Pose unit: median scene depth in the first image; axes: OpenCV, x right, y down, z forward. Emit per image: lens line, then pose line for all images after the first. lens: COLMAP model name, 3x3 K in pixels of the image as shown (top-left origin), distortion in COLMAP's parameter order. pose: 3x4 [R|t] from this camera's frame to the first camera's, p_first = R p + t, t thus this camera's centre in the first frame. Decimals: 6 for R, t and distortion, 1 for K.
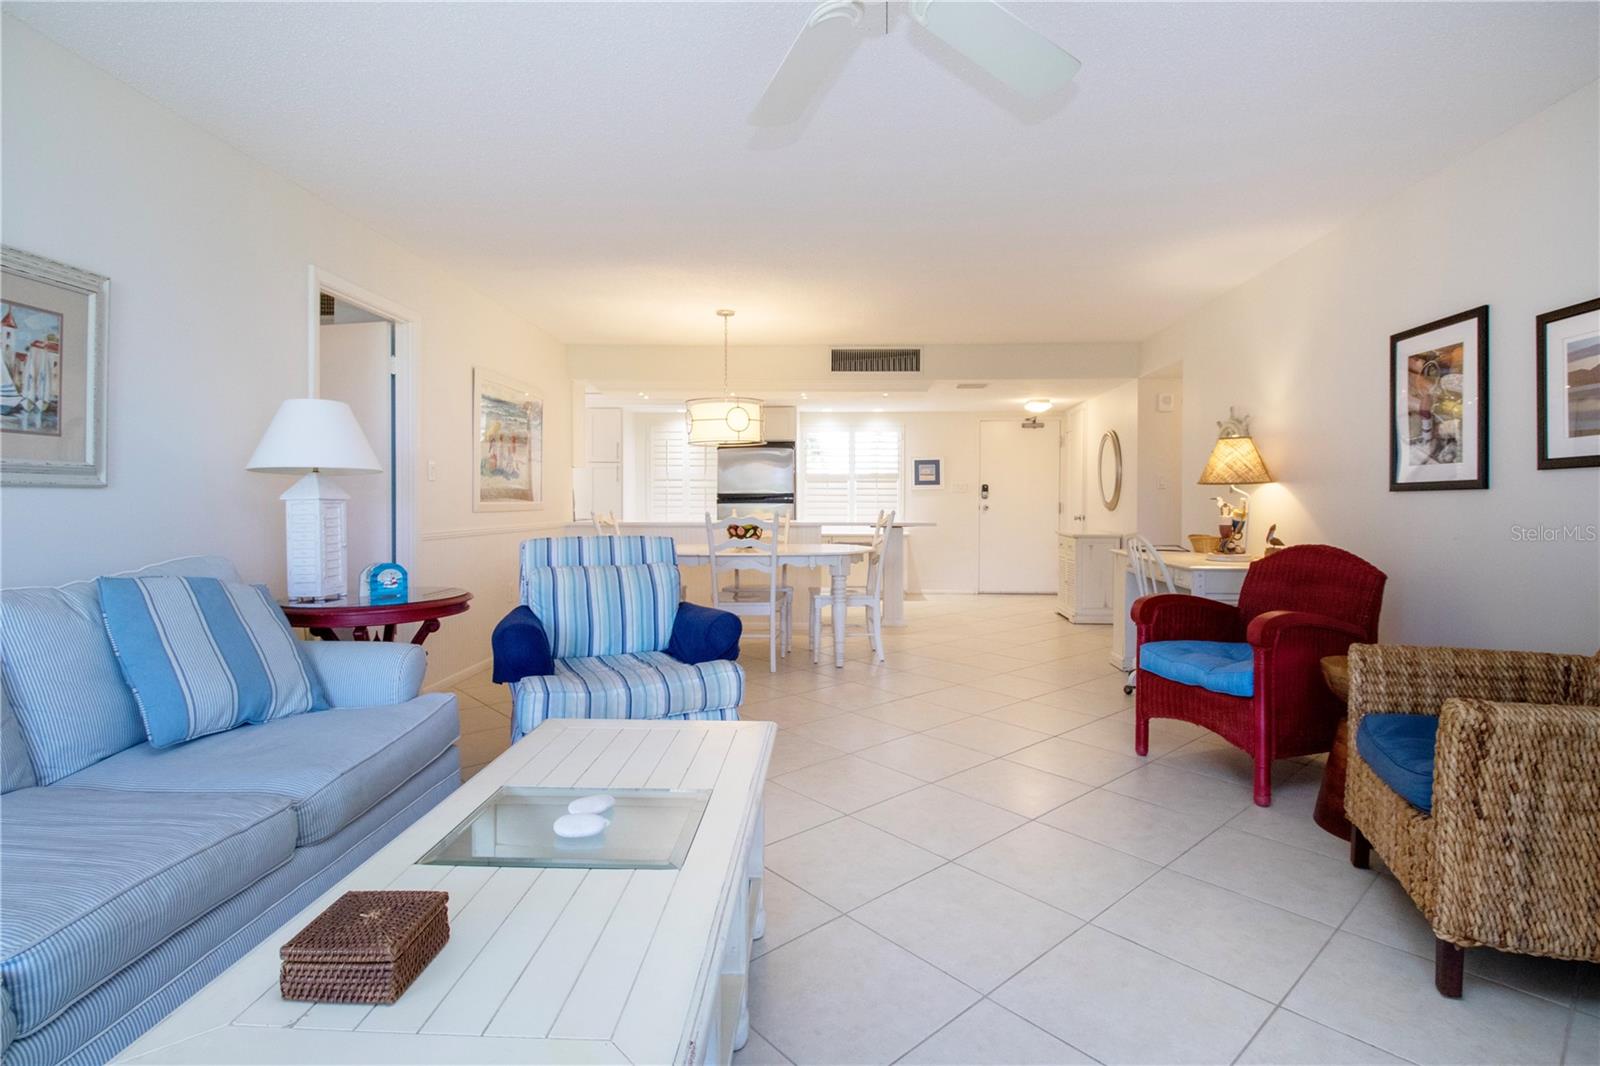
lens RADIAL K [[752.7, 0, 833.2], [0, 752.7, 498.0], [0, 0, 1]] dist [0.003416, -0.011330]
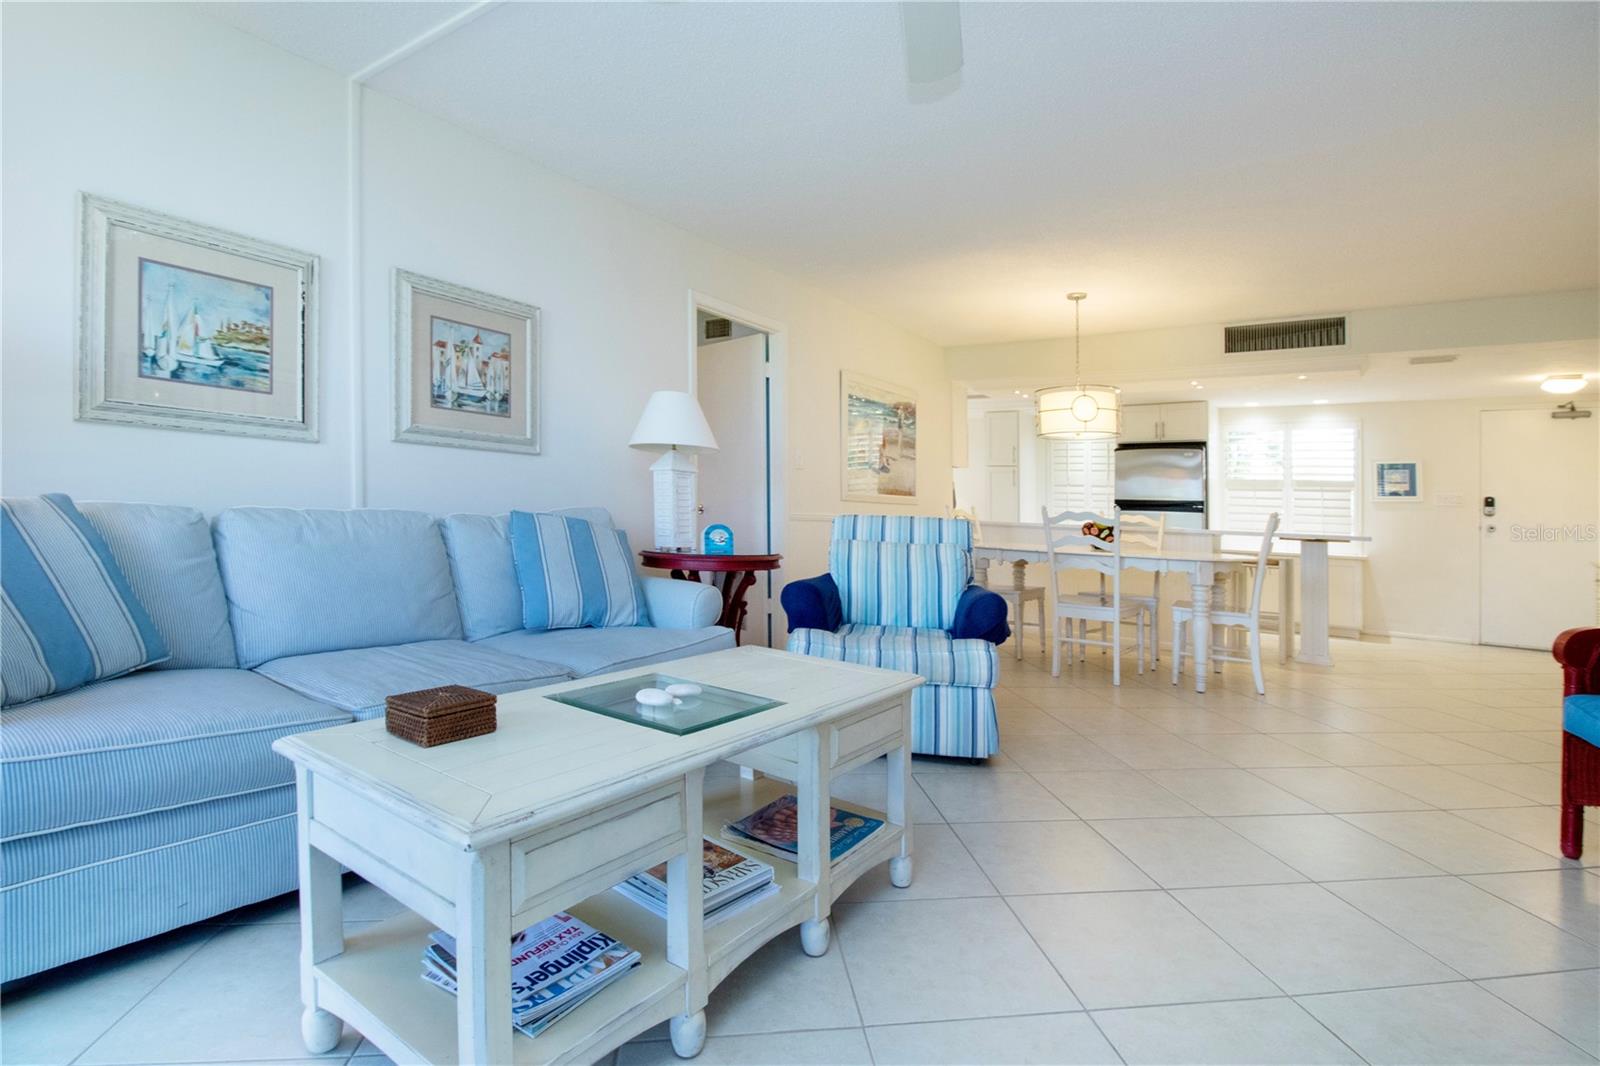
lens RADIAL K [[777.5, 0, 848.2], [0, 777.5, 520.8], [0, 0, 1]] dist [0.002604, -0.017392]
pose [[0.838026, 0.036935, -0.544378, 0.254835], [-0.035718, 0.999280, 0.012815, 0.053039], [0.544460, 0.008705, 0.838742, 0.050847]]
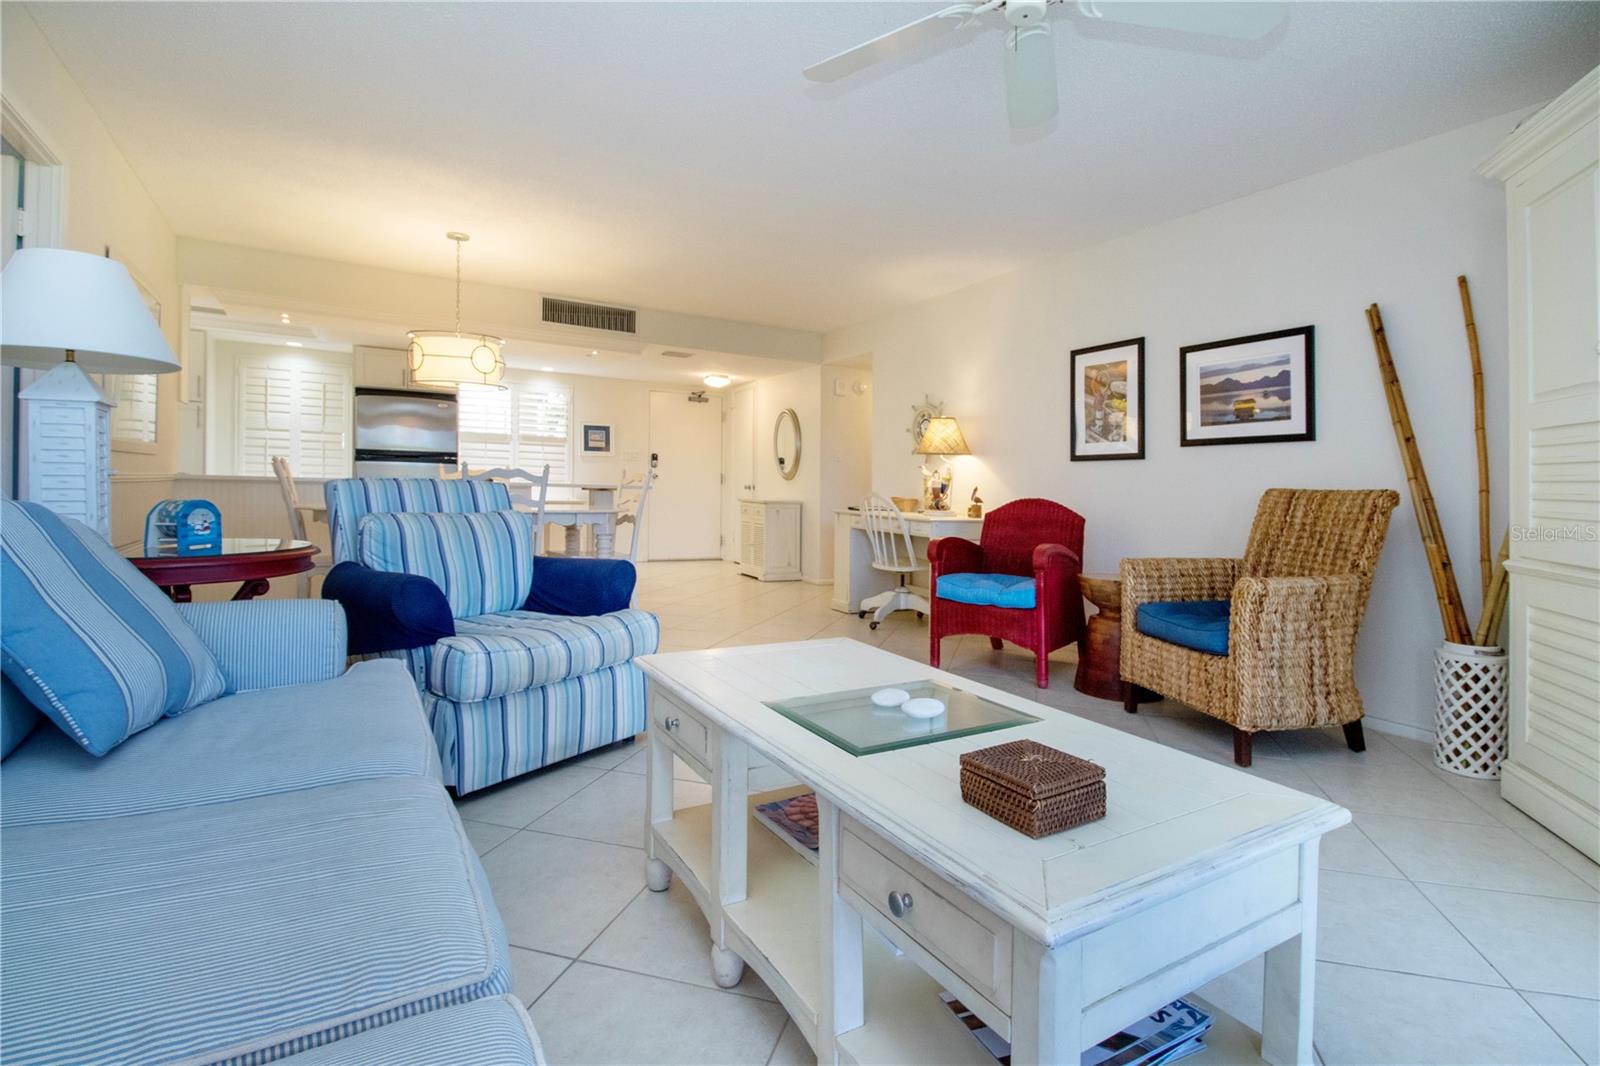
lens RADIAL K [[750.7, 0, 822.9], [0, 750.7, 473.0], [0, 0, 1]] dist [-0.000269, -0.000277]
pose [[0.841073, 0.030910, 0.540038, -0.447166], [-0.026770, 0.999521, -0.015517, 0.052201], [-0.540259, -0.001406, 0.841497, 0.078778]]
